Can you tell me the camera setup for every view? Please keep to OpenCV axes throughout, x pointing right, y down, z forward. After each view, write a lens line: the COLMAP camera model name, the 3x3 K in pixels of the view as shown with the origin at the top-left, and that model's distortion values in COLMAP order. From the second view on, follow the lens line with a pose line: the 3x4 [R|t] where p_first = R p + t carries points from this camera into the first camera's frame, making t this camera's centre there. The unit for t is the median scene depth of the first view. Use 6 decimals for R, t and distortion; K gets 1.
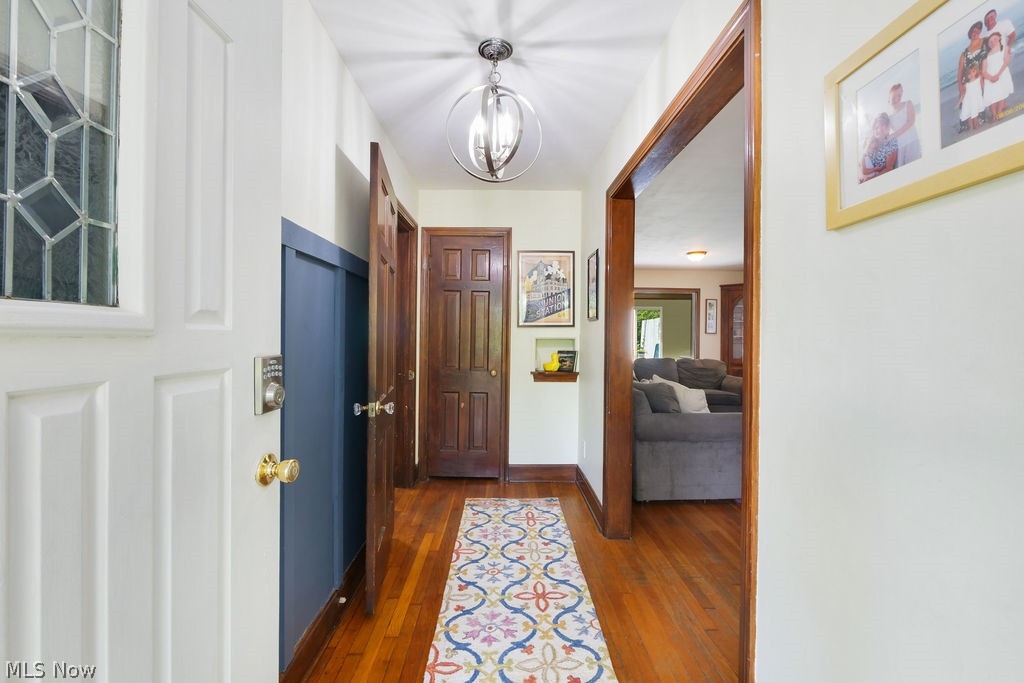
lens RADIAL K [[429.2, 0, 512.7], [0, 429.2, 337.0], [0, 0, 1]] dist [0.001057, -0.000167]
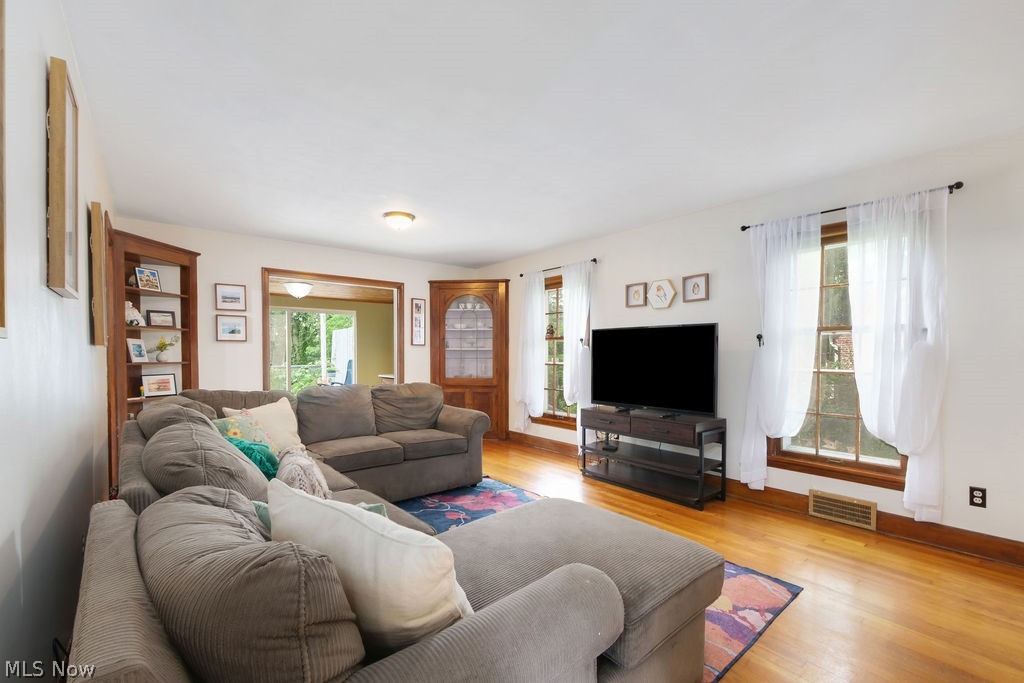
lens RADIAL K [[429.2, 0, 523.5], [0, 429.2, 359.9], [0, 0, 1]] dist [0.001057, -0.000167]
pose [[0.769065, -0.014030, 0.639016, 0.131918], [0.003521, 0.999837, 0.017714, 0.004539], [-0.639161, -0.011373, 0.768989, 0.323494]]
